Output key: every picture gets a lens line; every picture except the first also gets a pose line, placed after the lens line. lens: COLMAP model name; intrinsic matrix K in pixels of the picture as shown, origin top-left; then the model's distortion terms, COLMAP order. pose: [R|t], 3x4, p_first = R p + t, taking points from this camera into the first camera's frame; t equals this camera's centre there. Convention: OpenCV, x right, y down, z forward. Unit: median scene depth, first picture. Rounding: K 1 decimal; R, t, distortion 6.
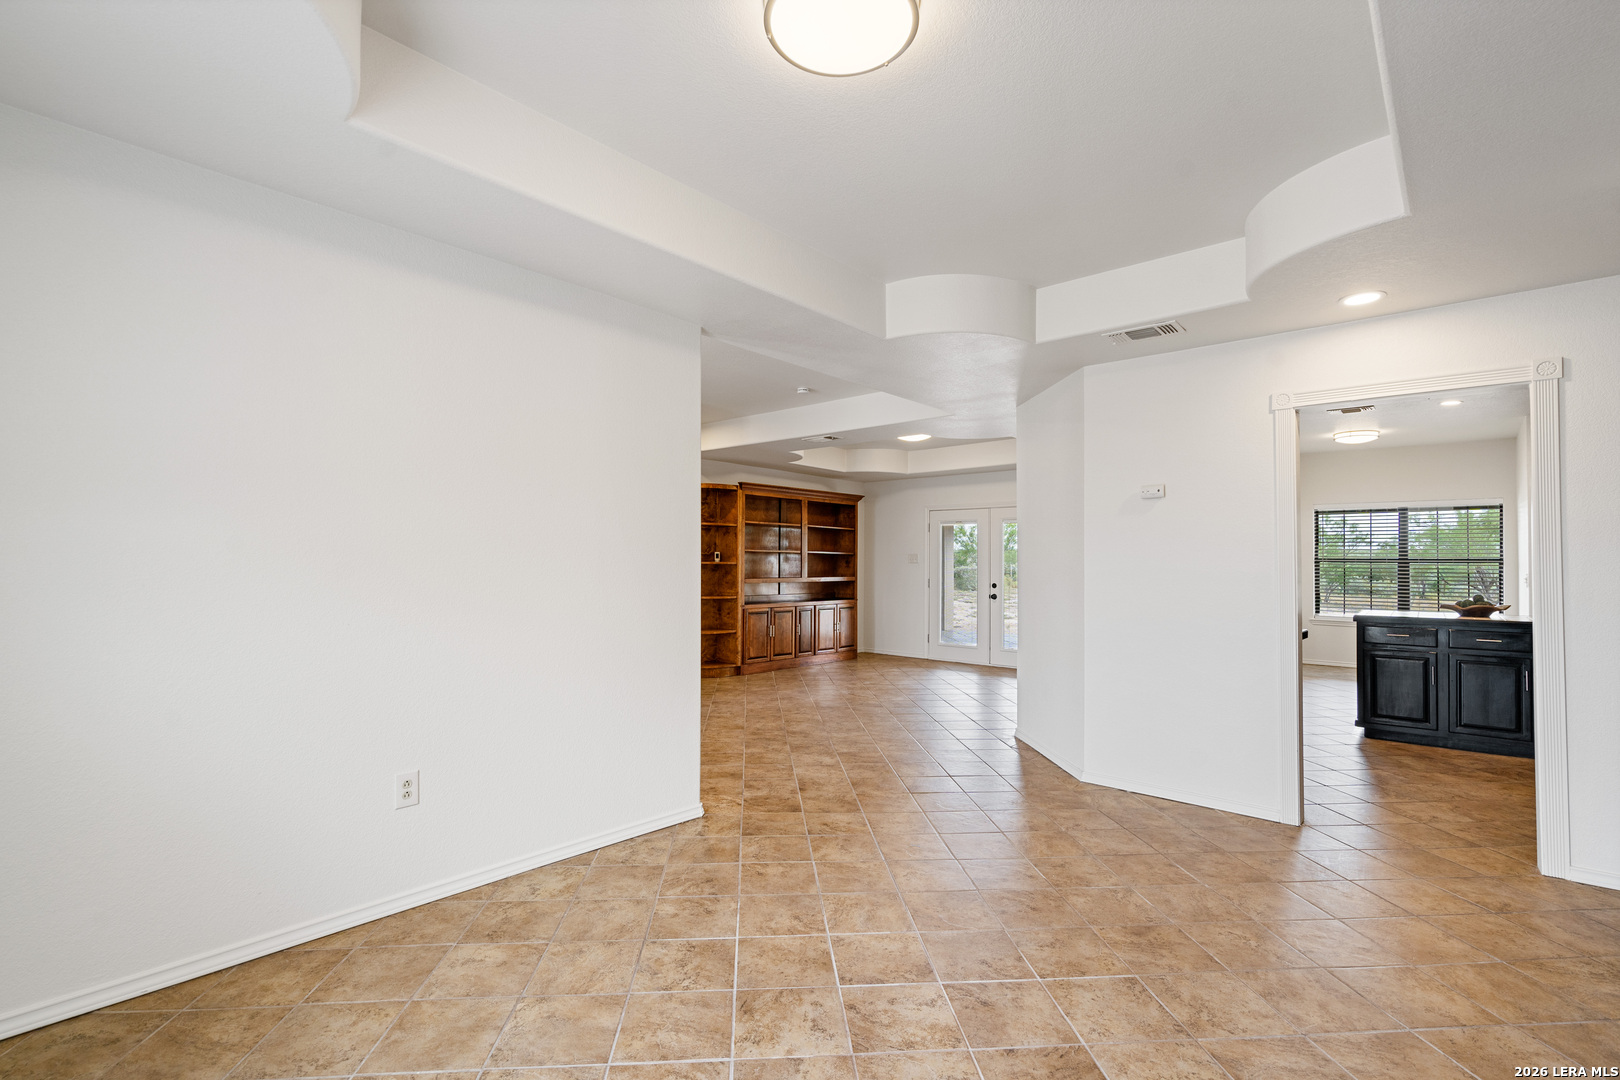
lens RADIAL K [[752.8, 0, 805.3], [0, 752.8, 538.5], [0, 0, 1]] dist [-0.002498, 0.001286]
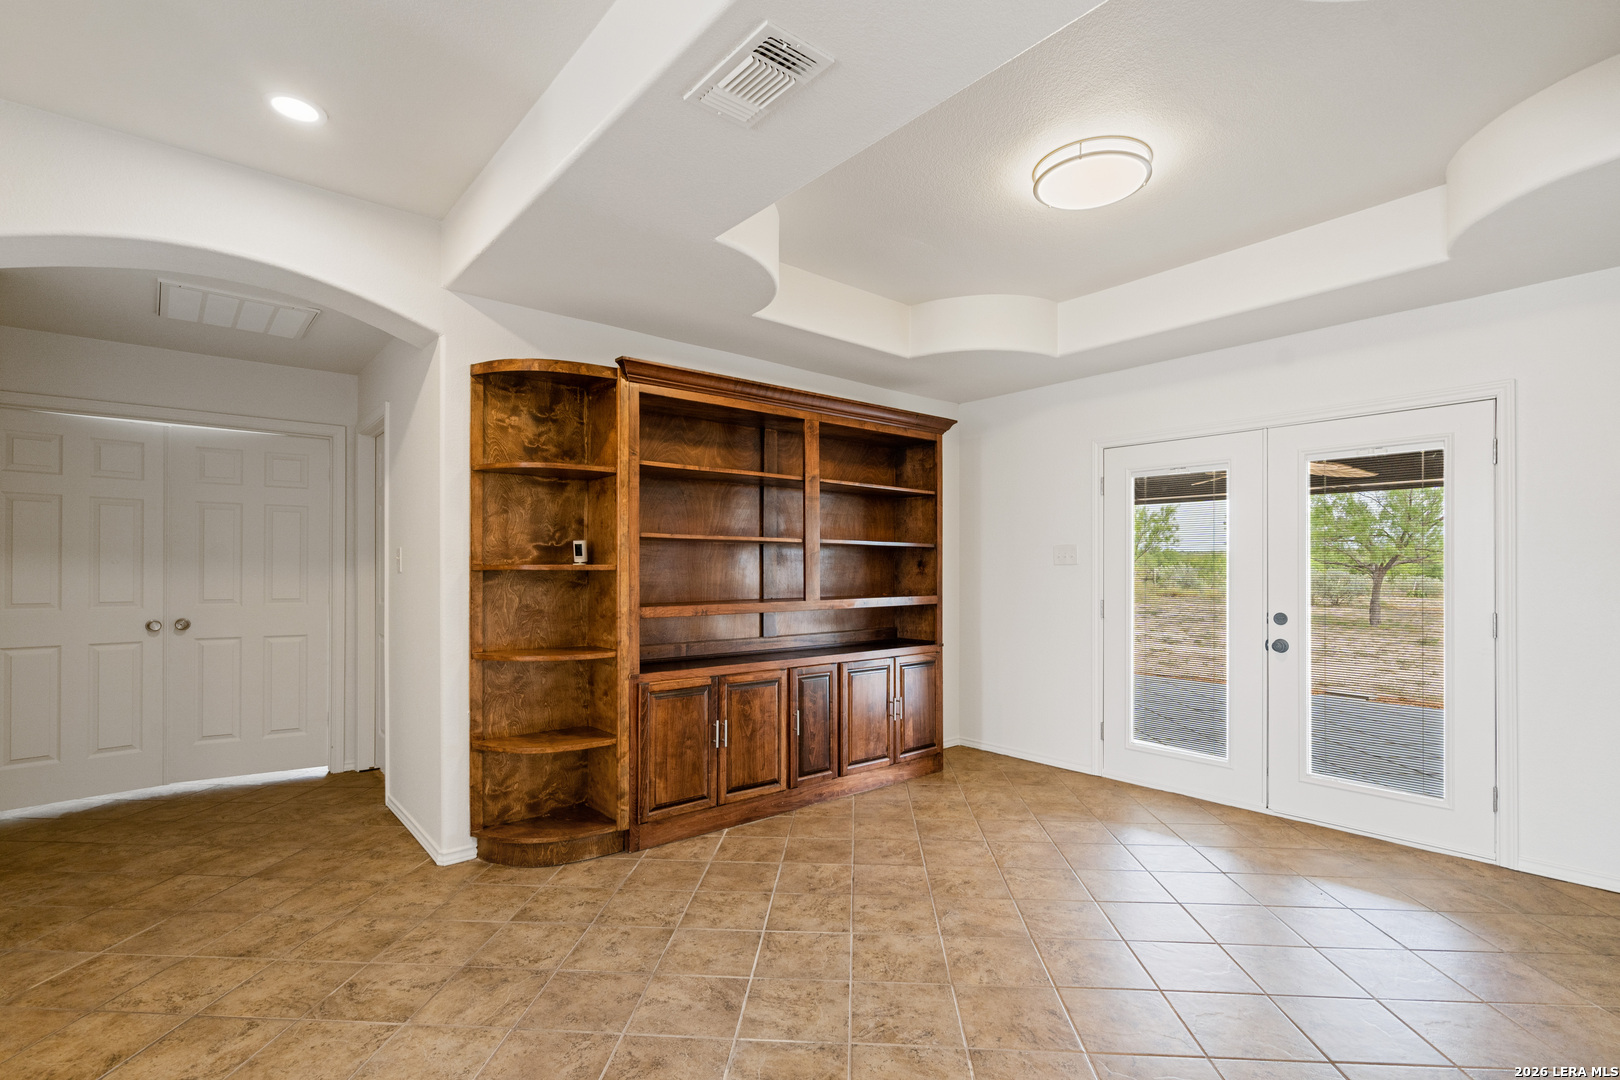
lens RADIAL K [[752.8, 0, 811.4], [0, 752.8, 571.2], [0, 0, 1]] dist [-0.002498, 0.001286]
pose [[0.990501, -0.007020, -0.137329, 0.056526], [0.011884, 0.999330, 0.034627, 0.020040], [0.136994, -0.035930, 0.989920, 0.564451]]
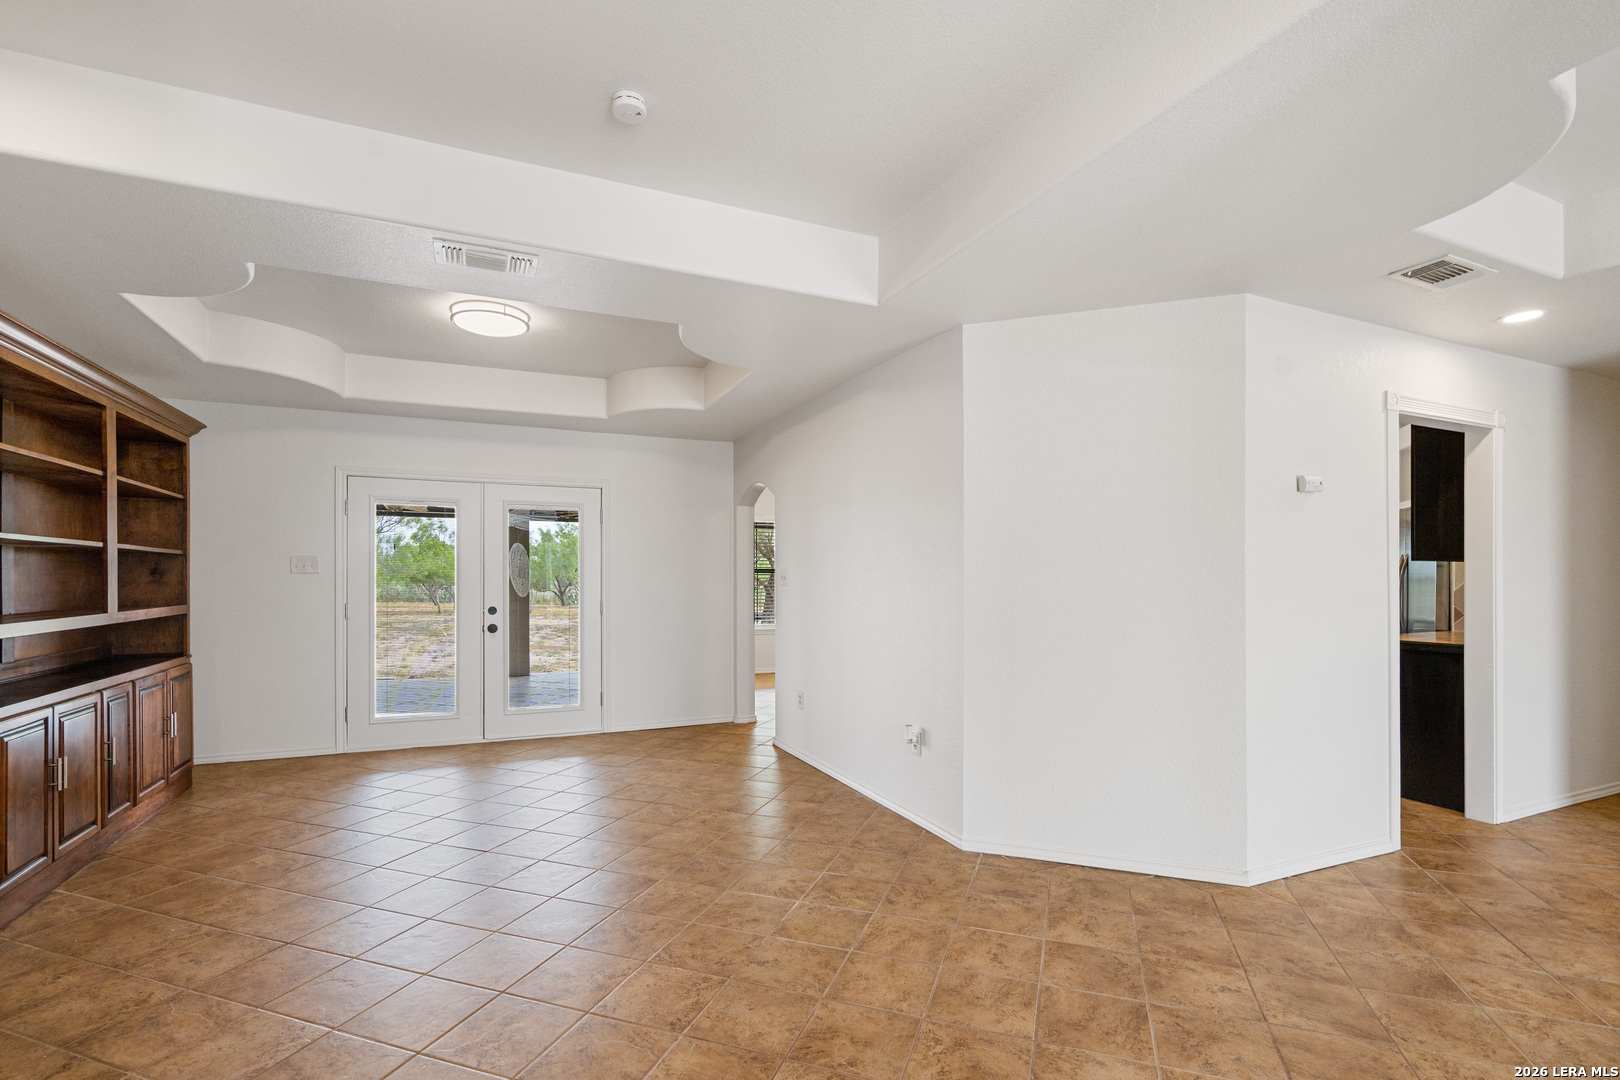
lens RADIAL K [[752.8, 0, 810.8], [0, 752.8, 577.5], [0, 0, 1]] dist [-0.002498, 0.001286]
pose [[0.402148, -0.006188, 0.915554, -0.204369], [-0.029771, 0.999360, 0.019831, 0.015915], [-0.915090, -0.035232, 0.401707, 0.516919]]
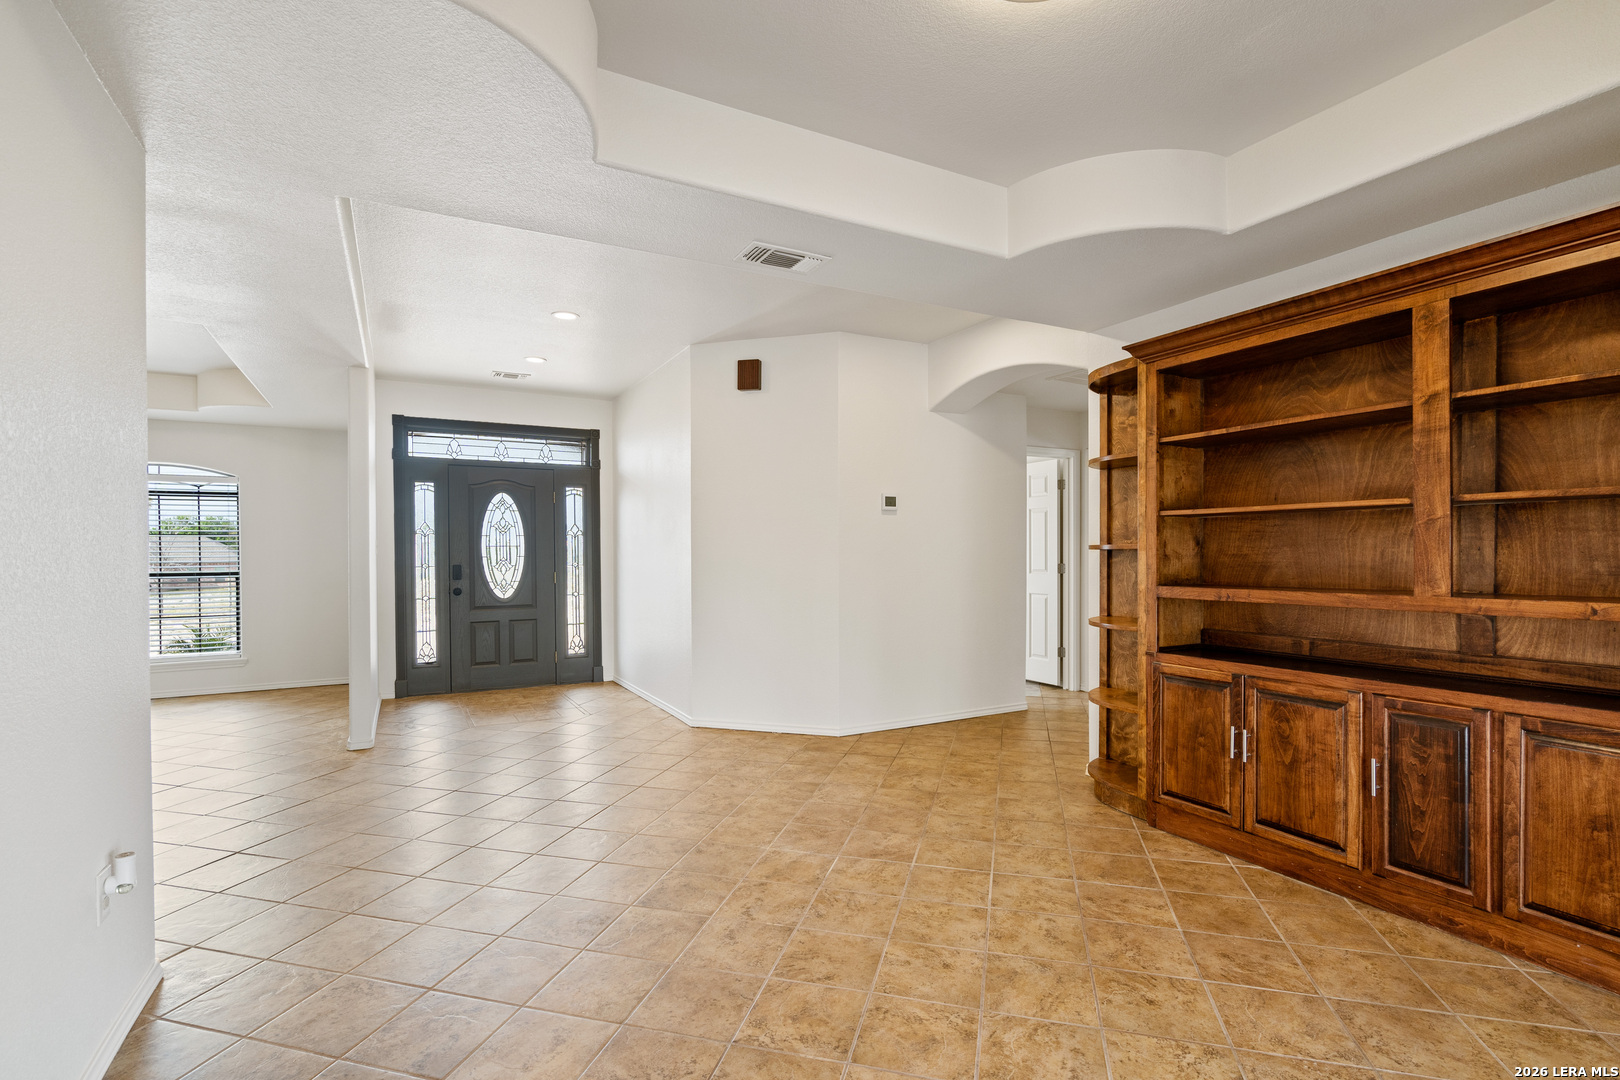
lens RADIAL K [[752.8, 0, 804.3], [0, 752.8, 556.0], [0, 0, 1]] dist [-0.002498, 0.001286]
pose [[-0.333422, 0.002769, -0.942774, 0.318748], [0.037850, 0.999229, -0.010451, 0.031710], [0.942018, -0.039169, -0.333270, 0.867828]]
